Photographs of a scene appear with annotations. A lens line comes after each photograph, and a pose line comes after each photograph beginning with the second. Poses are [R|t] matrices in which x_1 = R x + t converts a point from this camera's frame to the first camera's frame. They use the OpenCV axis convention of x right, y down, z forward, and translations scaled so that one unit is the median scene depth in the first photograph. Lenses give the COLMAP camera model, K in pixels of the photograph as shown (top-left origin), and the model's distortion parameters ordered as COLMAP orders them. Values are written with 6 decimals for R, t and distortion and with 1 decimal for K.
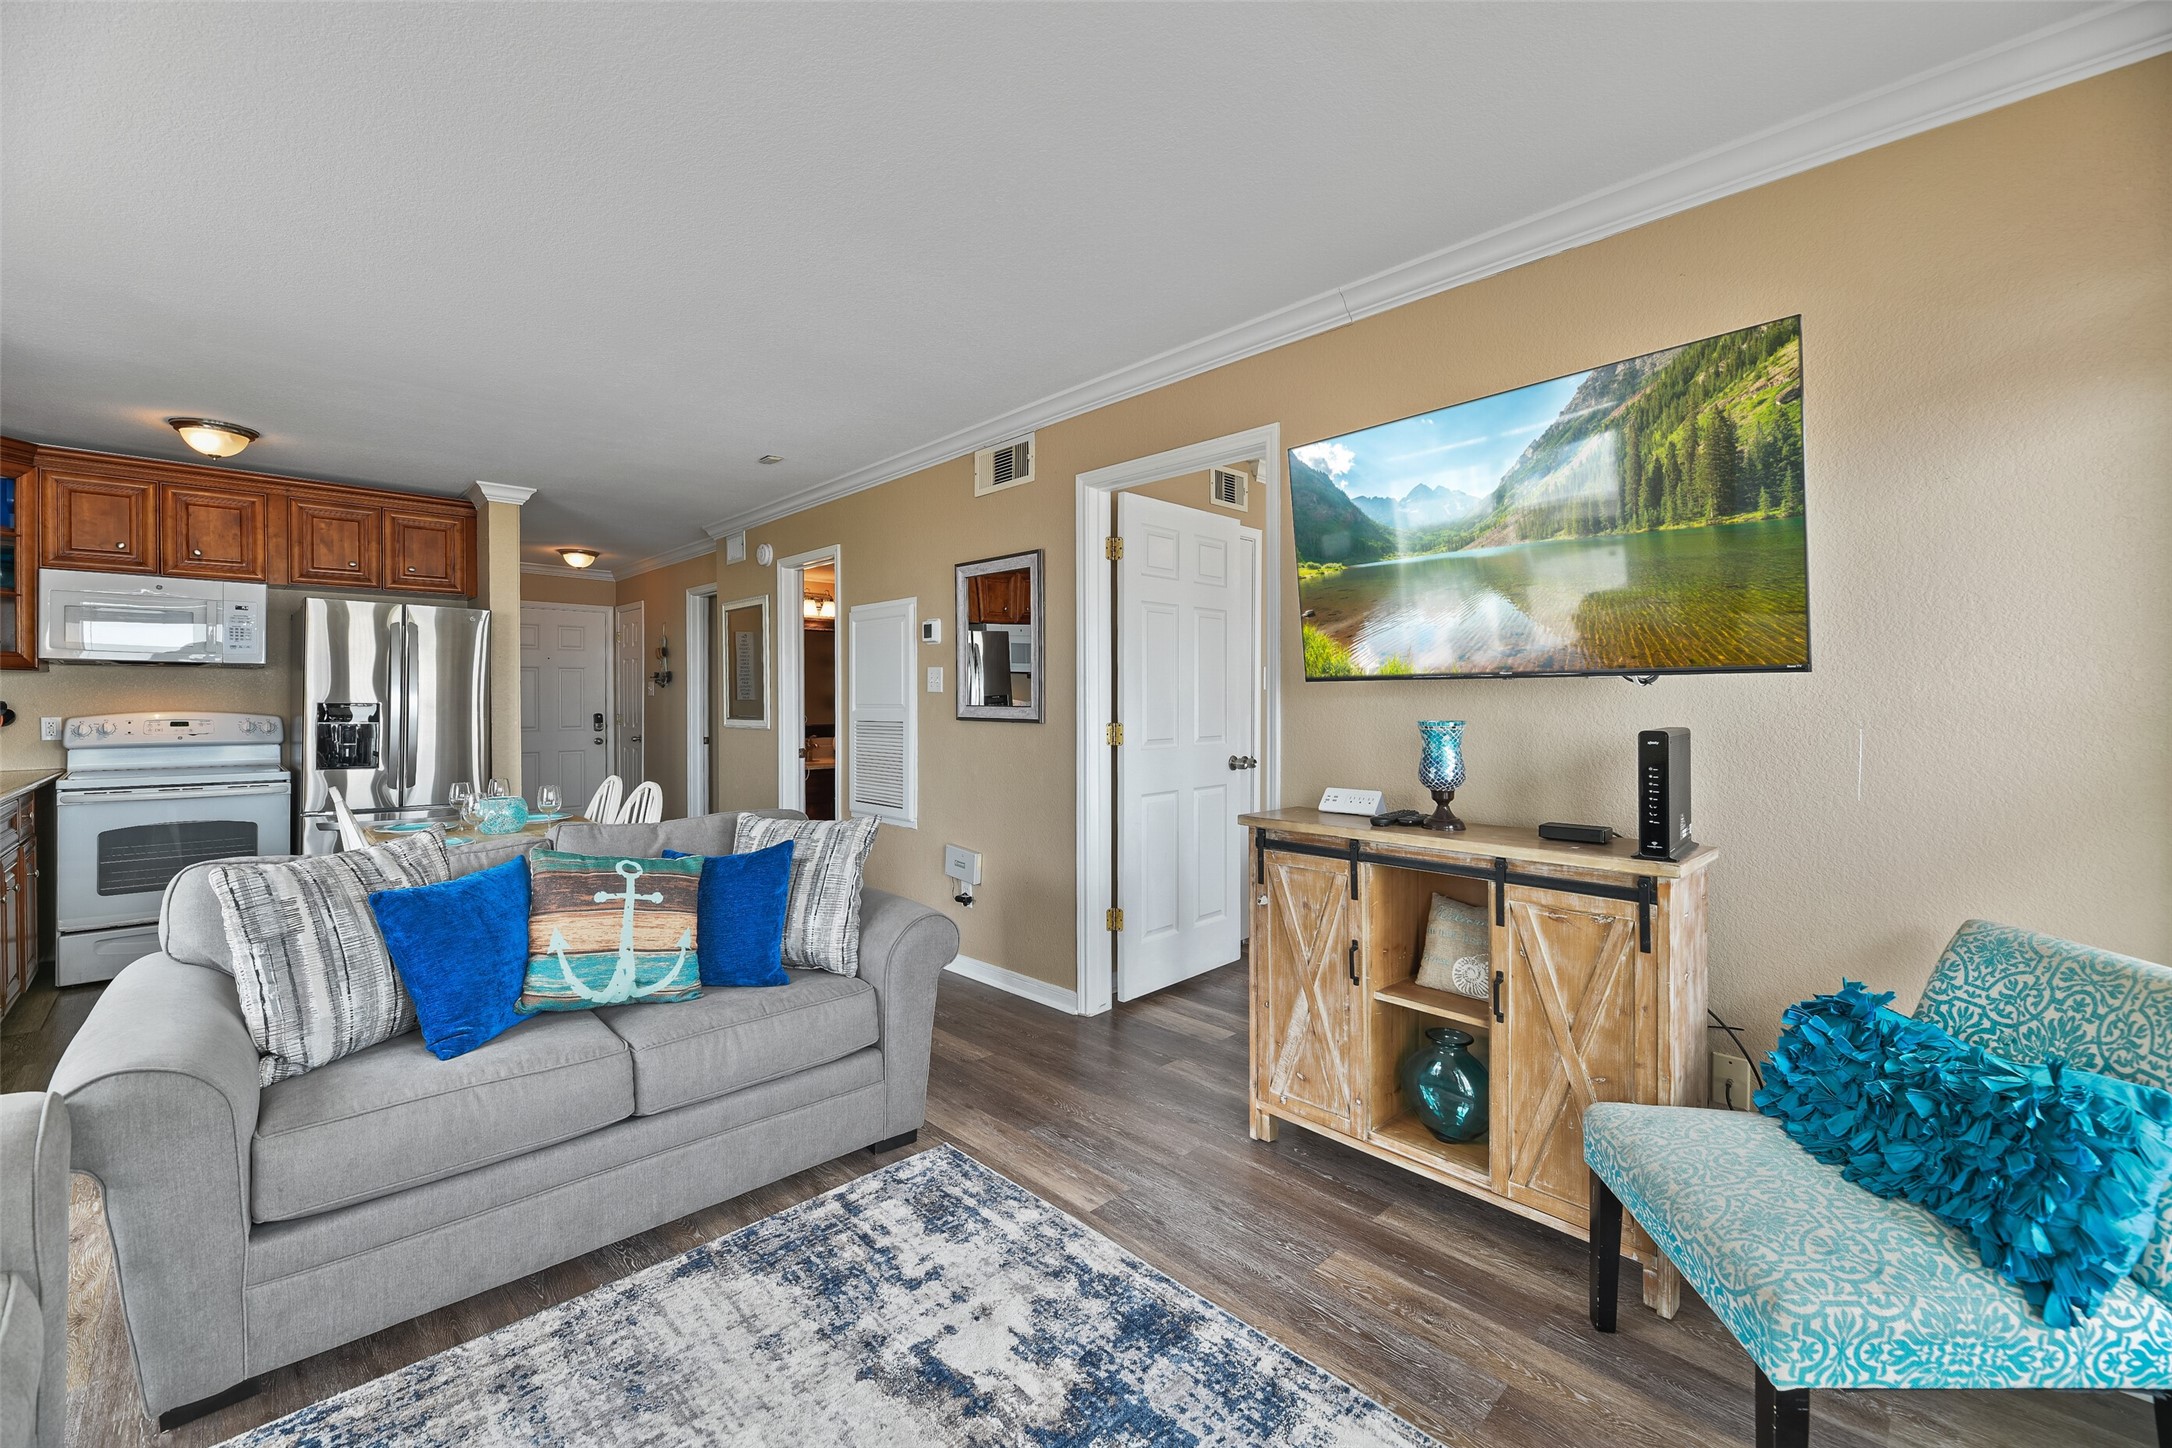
lens RADIAL K [[886.0, 0, 1082.8], [0, 886.0, 705.4], [0, 0, 1]] dist [-0.003327, -0.000913]
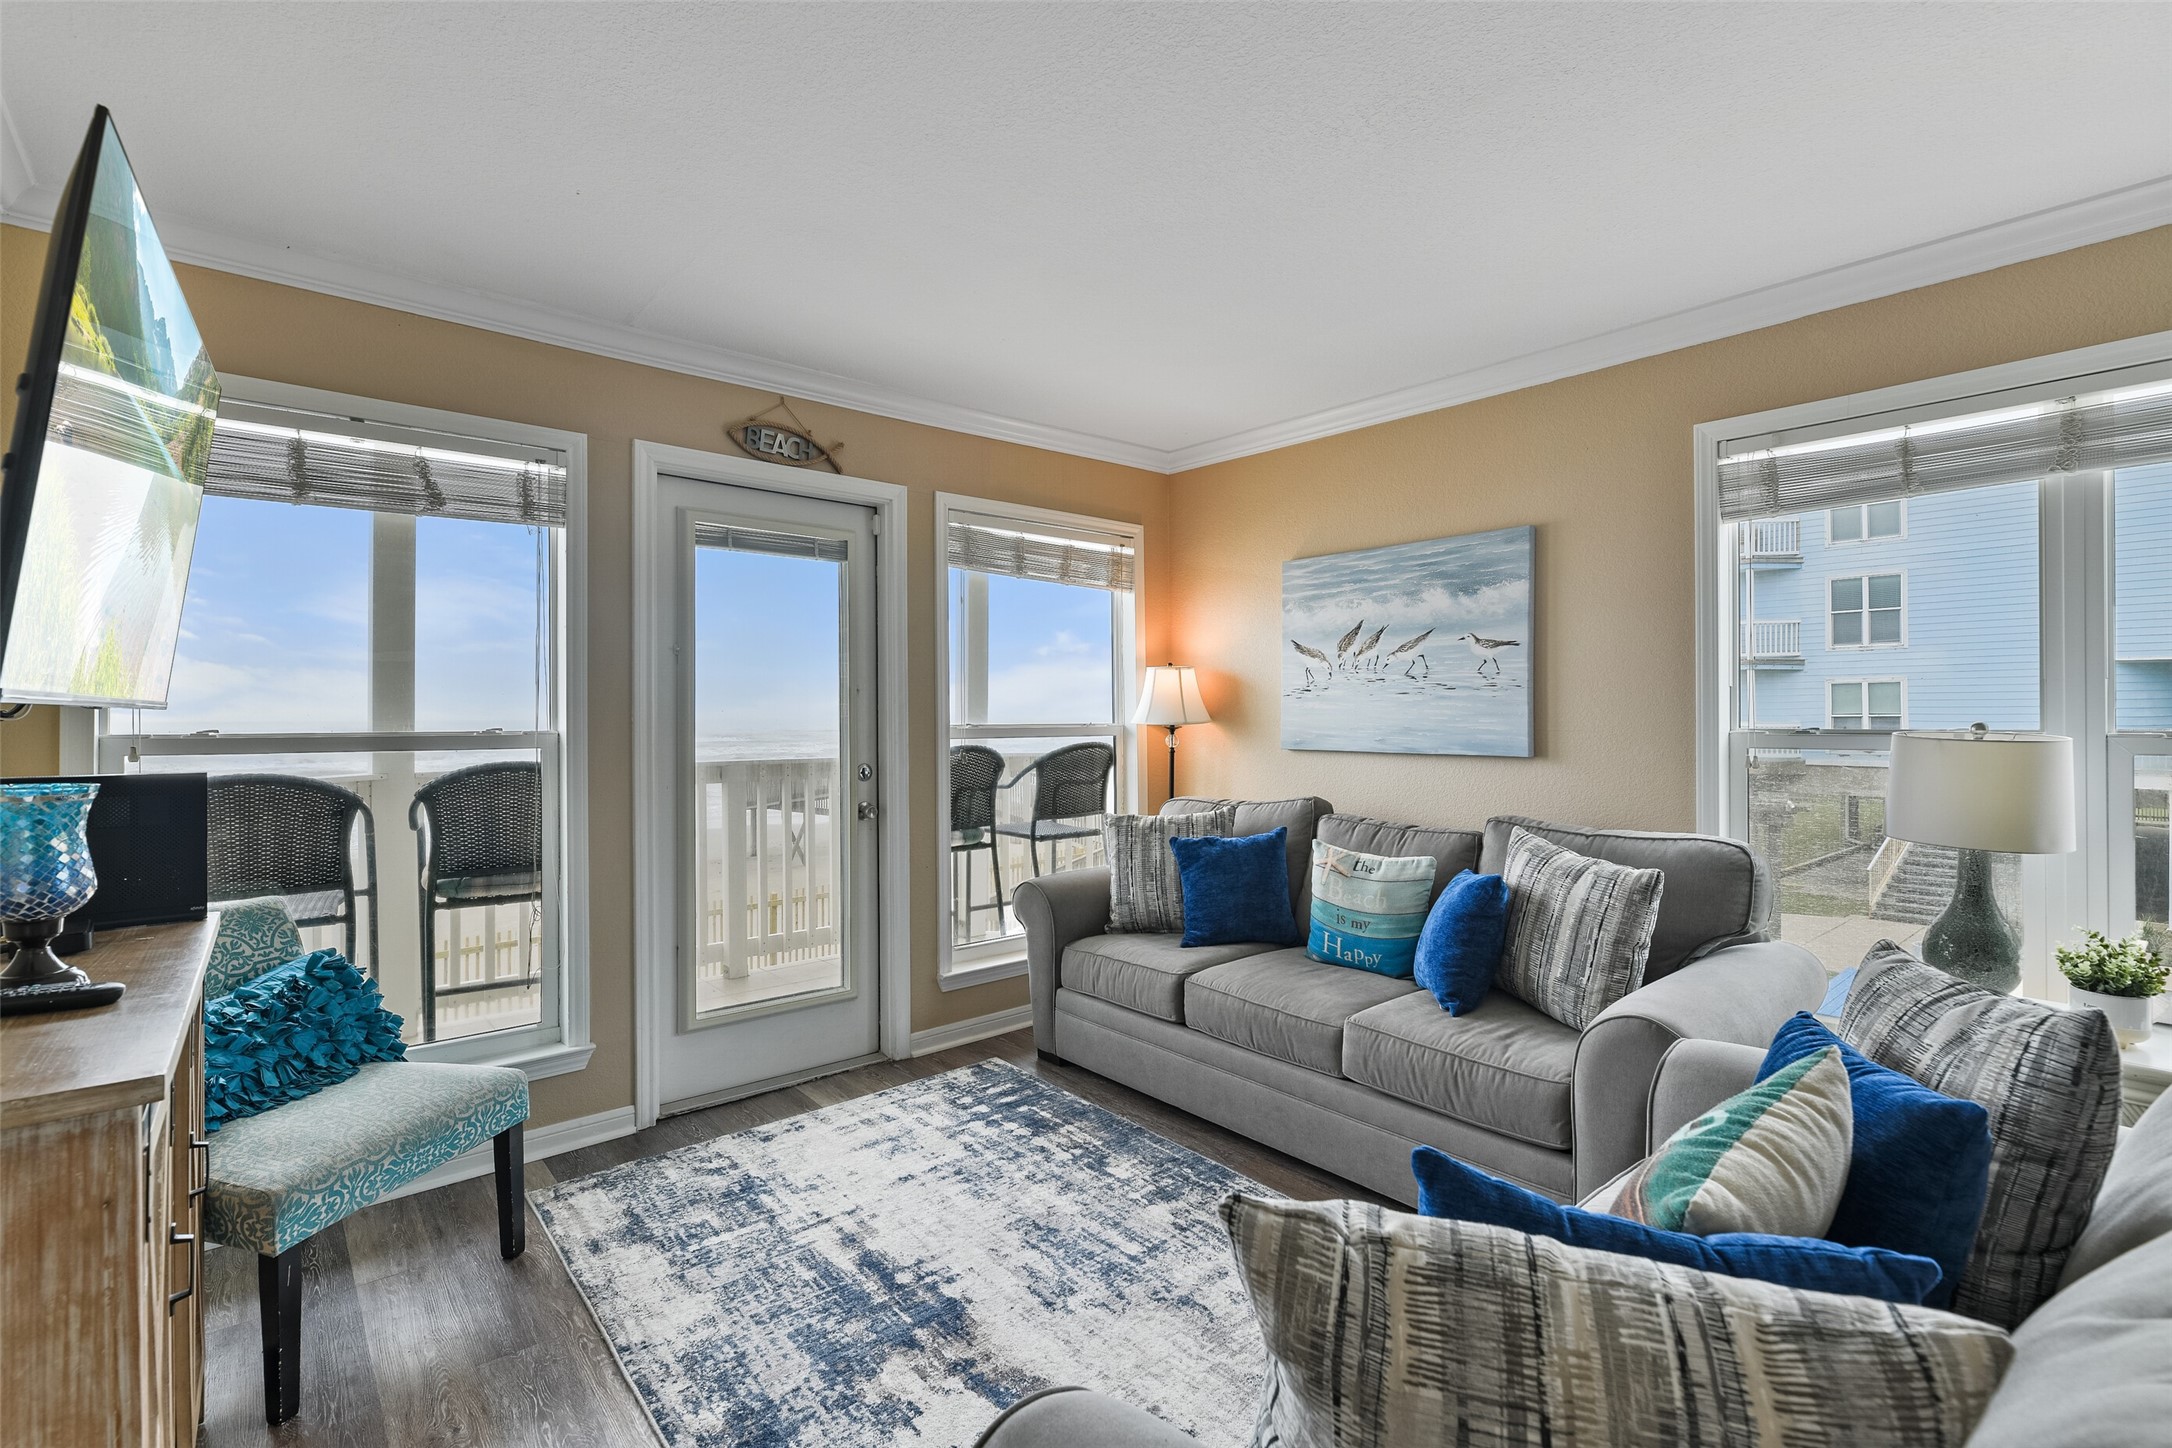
lens RADIAL K [[980.5, 0, 1089.9], [0, 980.5, 716.1], [0, 0, 1]] dist [-0.000203, -0.001766]
pose [[-0.998294, 0.004994, 0.058169, -0.300794], [0.005375, 0.999965, 0.006393, -0.029030], [-0.058135, 0.006695, -0.998286, 1.875647]]
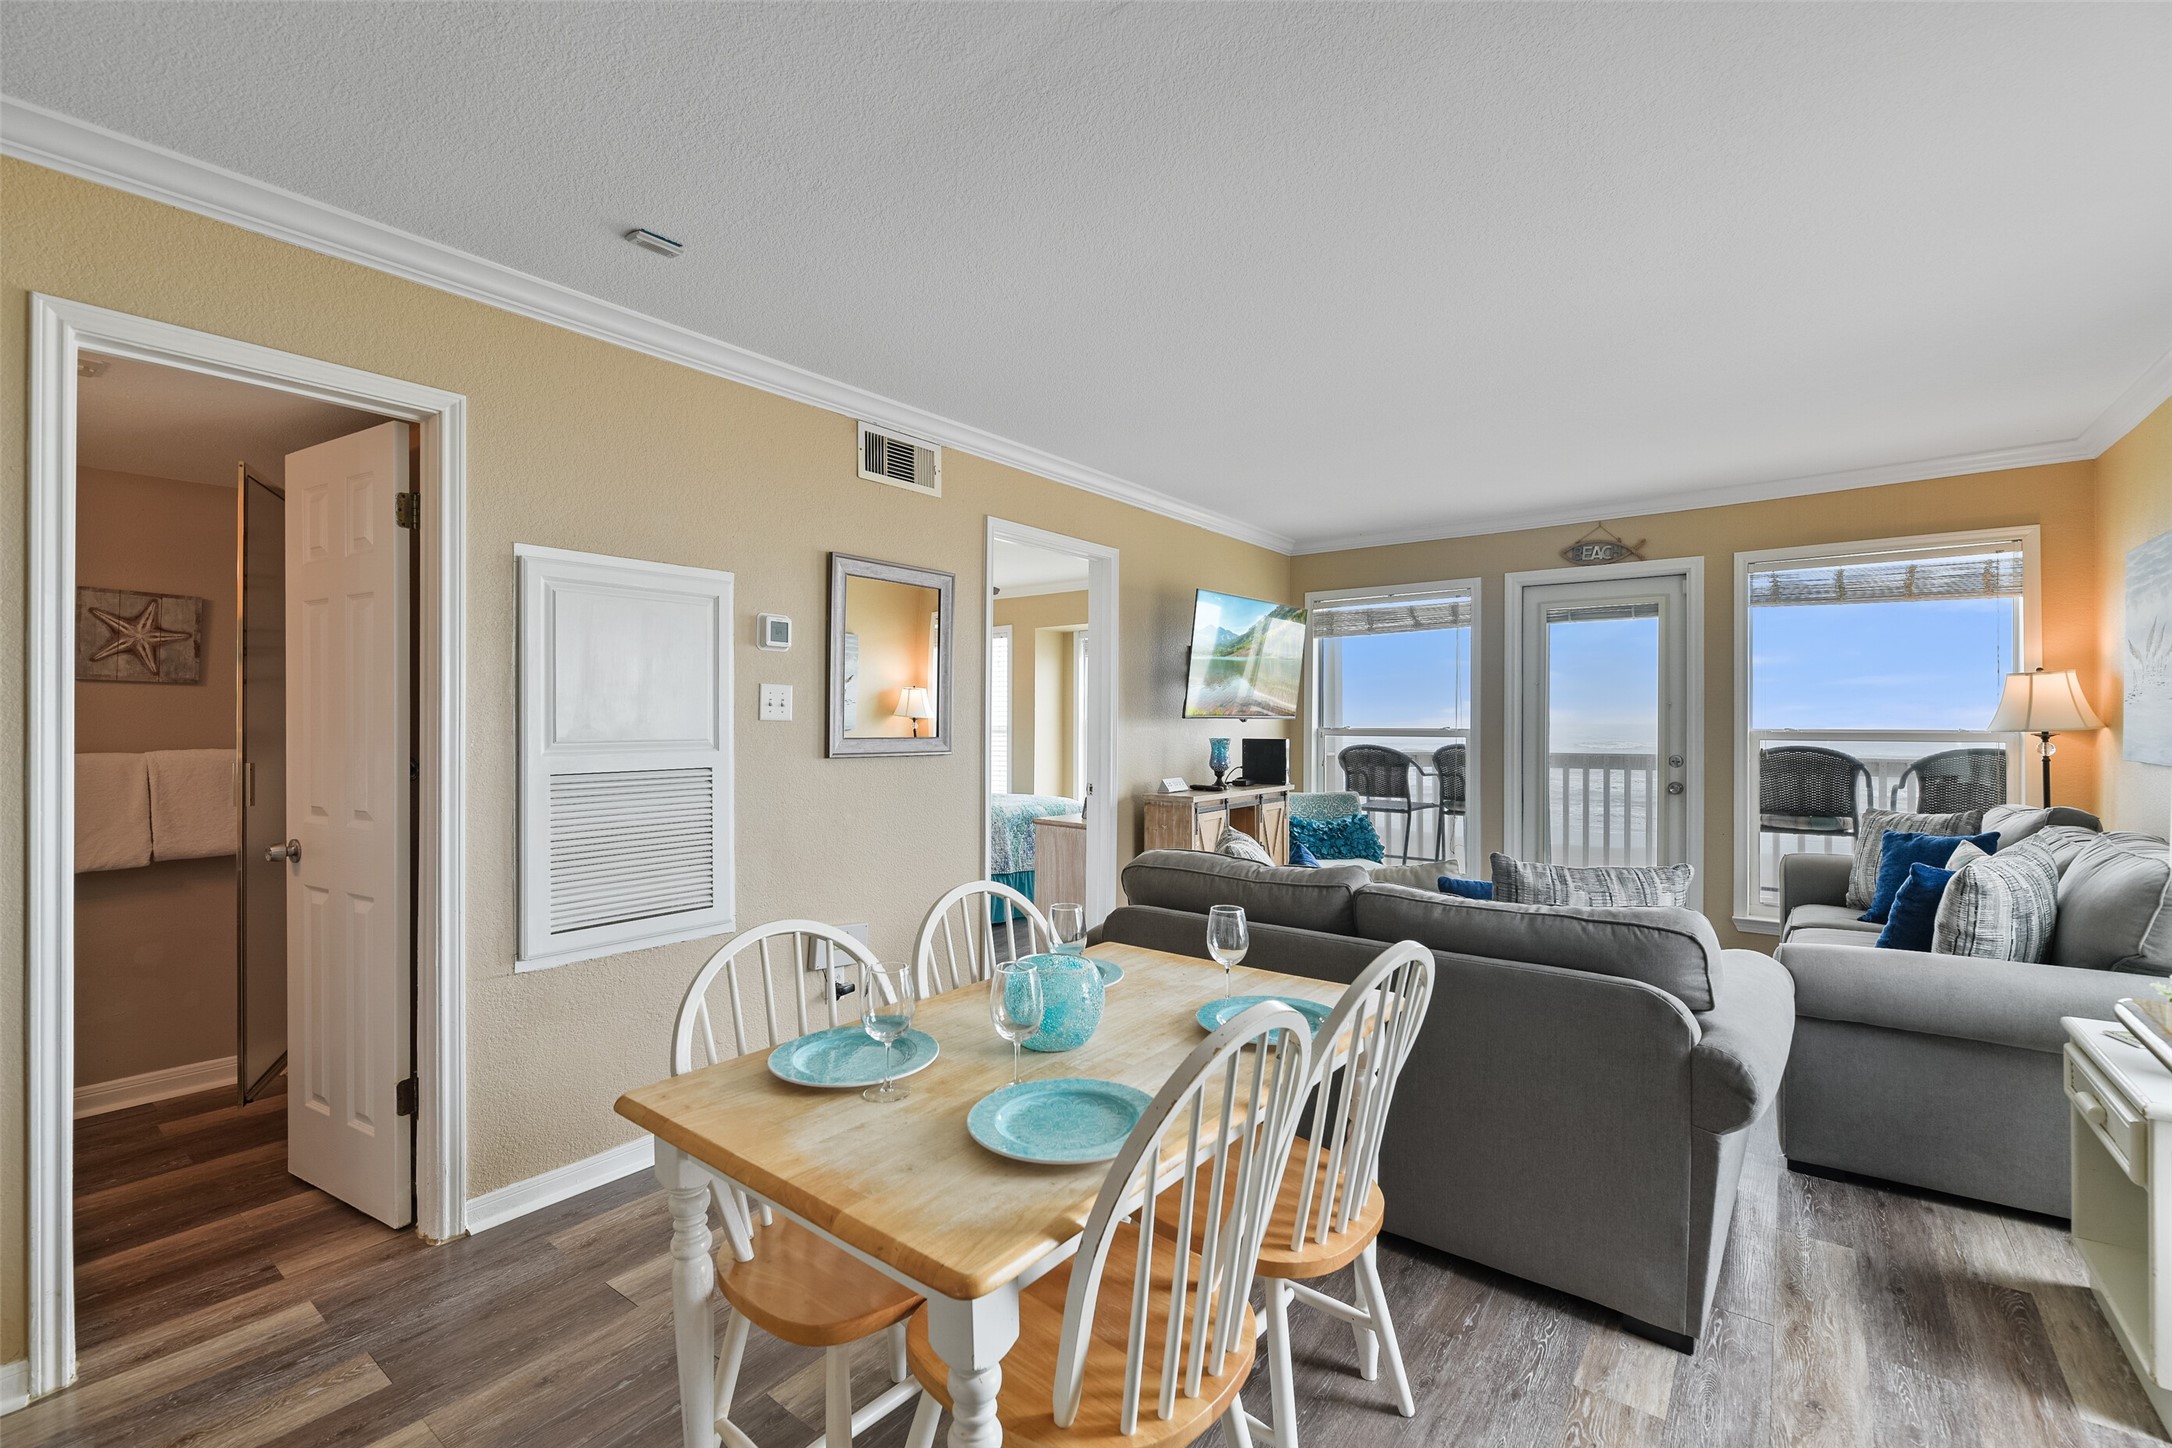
lens RADIAL K [[926.9, 0, 1082.5], [0, 926.9, 715.3], [0, 0, 1]] dist [-0.007996, 0.000335]
pose [[-0.143230, 0.008236, 0.989655, -2.125505], [0.004756, 0.999960, -0.007634, -0.026375], [-0.989678, 0.003614, -0.143264, 2.005768]]
